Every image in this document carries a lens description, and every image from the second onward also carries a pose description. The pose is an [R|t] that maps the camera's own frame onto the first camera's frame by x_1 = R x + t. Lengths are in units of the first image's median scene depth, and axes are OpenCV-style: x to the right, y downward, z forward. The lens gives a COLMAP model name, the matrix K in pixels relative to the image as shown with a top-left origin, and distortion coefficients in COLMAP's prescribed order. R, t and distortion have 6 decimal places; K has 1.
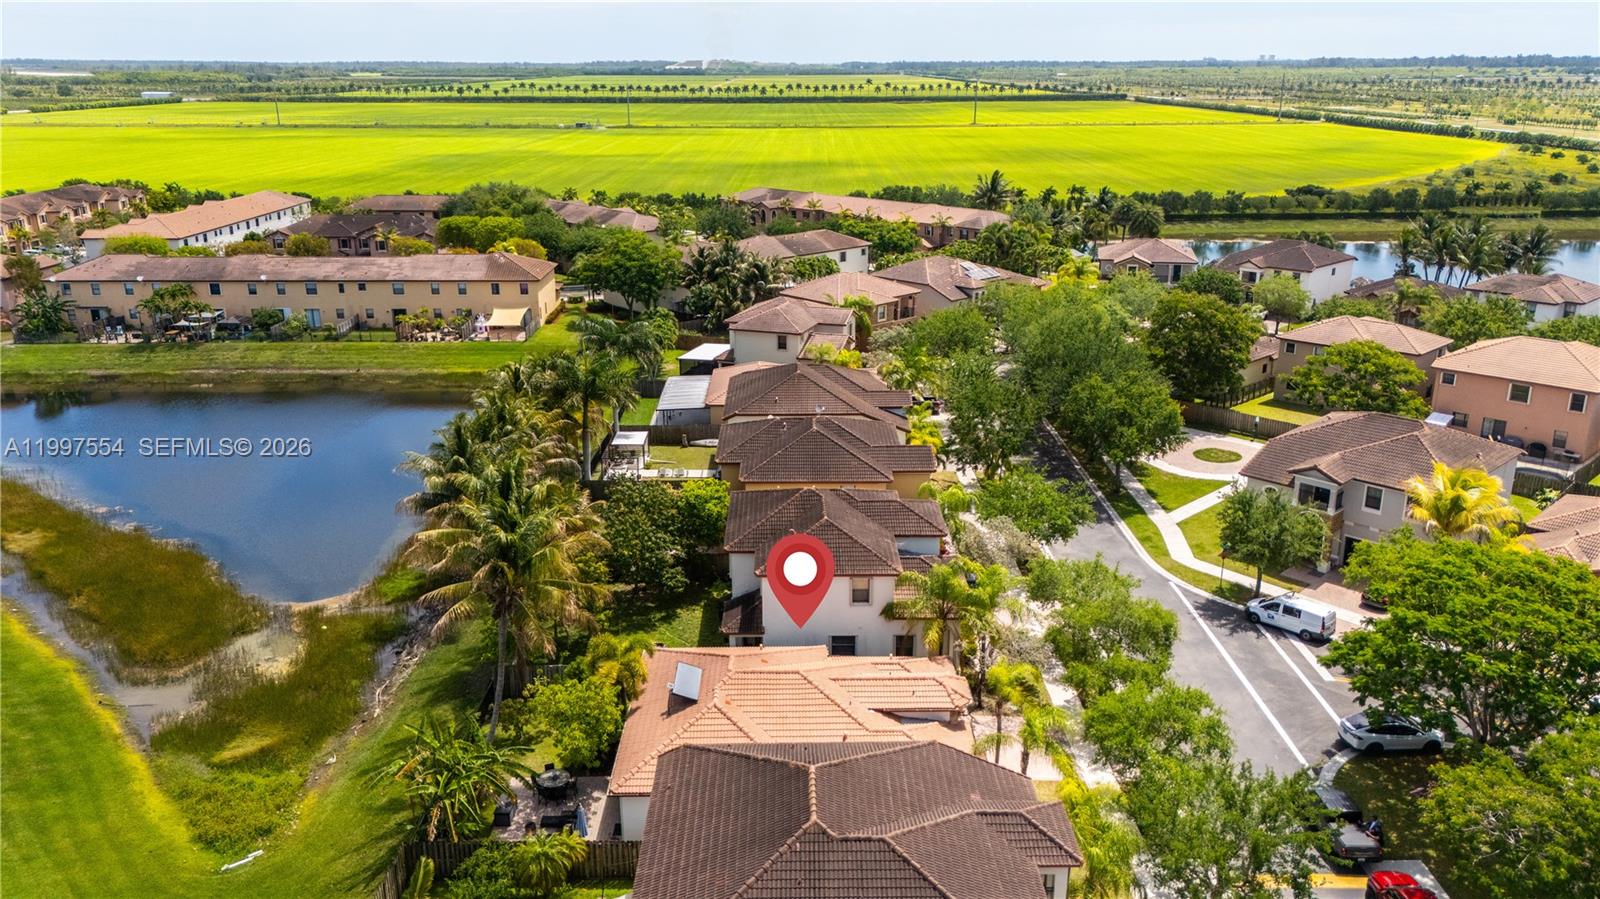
lens RADIAL K [[1204.8, 0, 811.0], [0, 1204.8, 449.5], [0, 0, 1]] dist [0.068364, -0.065685]
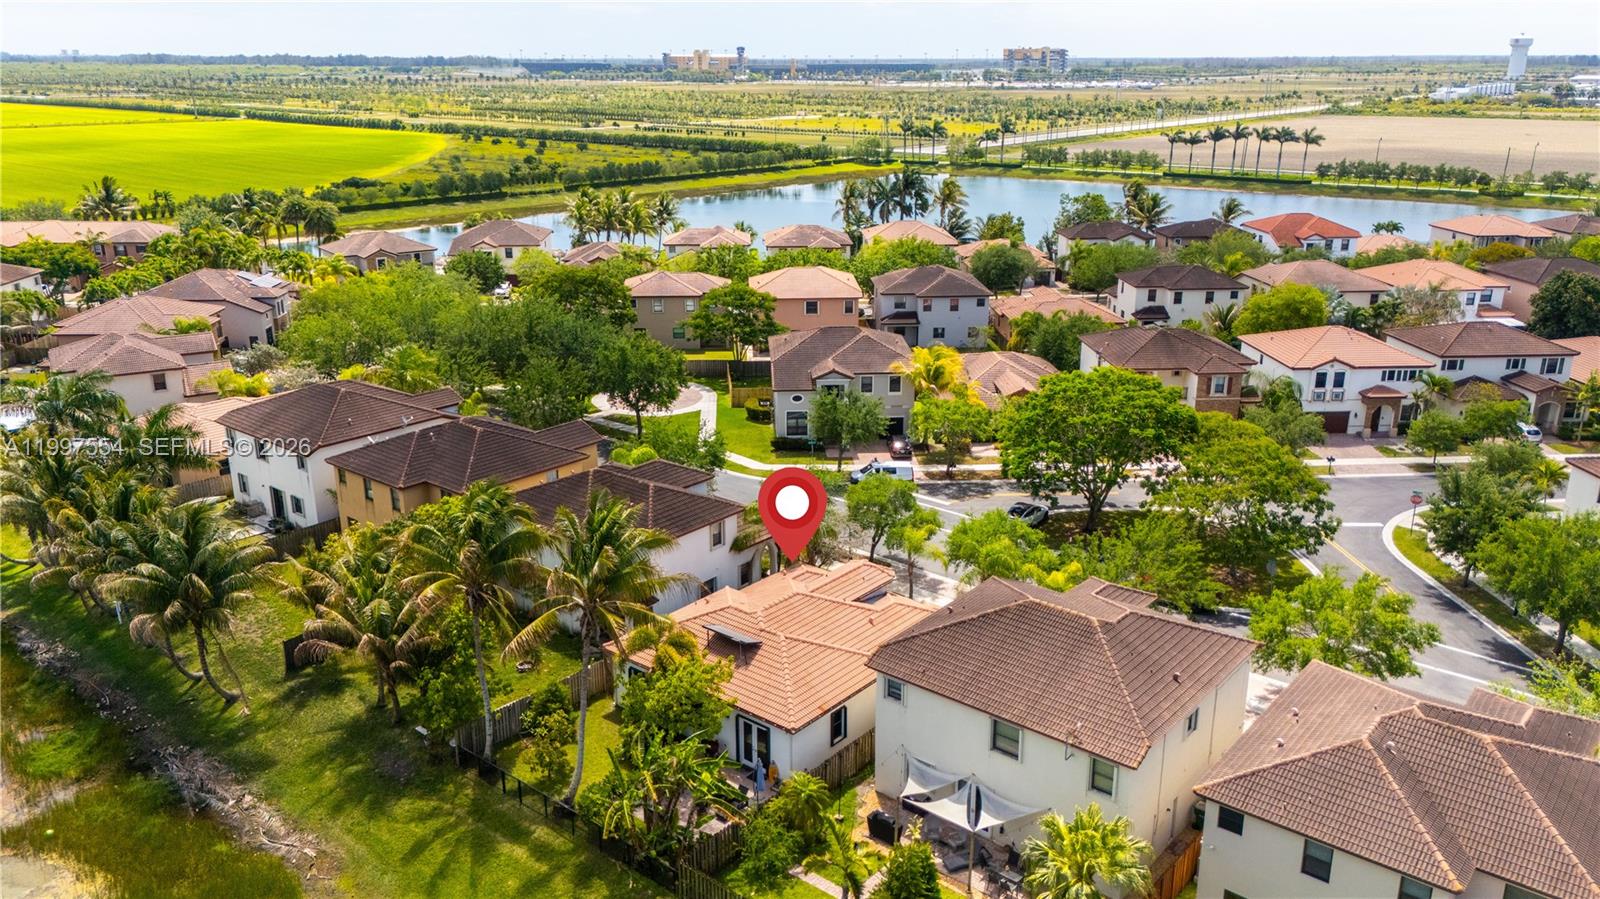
lens RADIAL K [[1204.8, 0, 811.0], [0, 1204.8, 449.5], [0, 0, 1]] dist [0.068364, -0.065685]
pose [[0.644170, -0.231931, 0.728871, -0.133819], [0.230723, 0.967452, 0.103938, -0.009985], [-0.729255, 0.101213, 0.676715, 0.036523]]
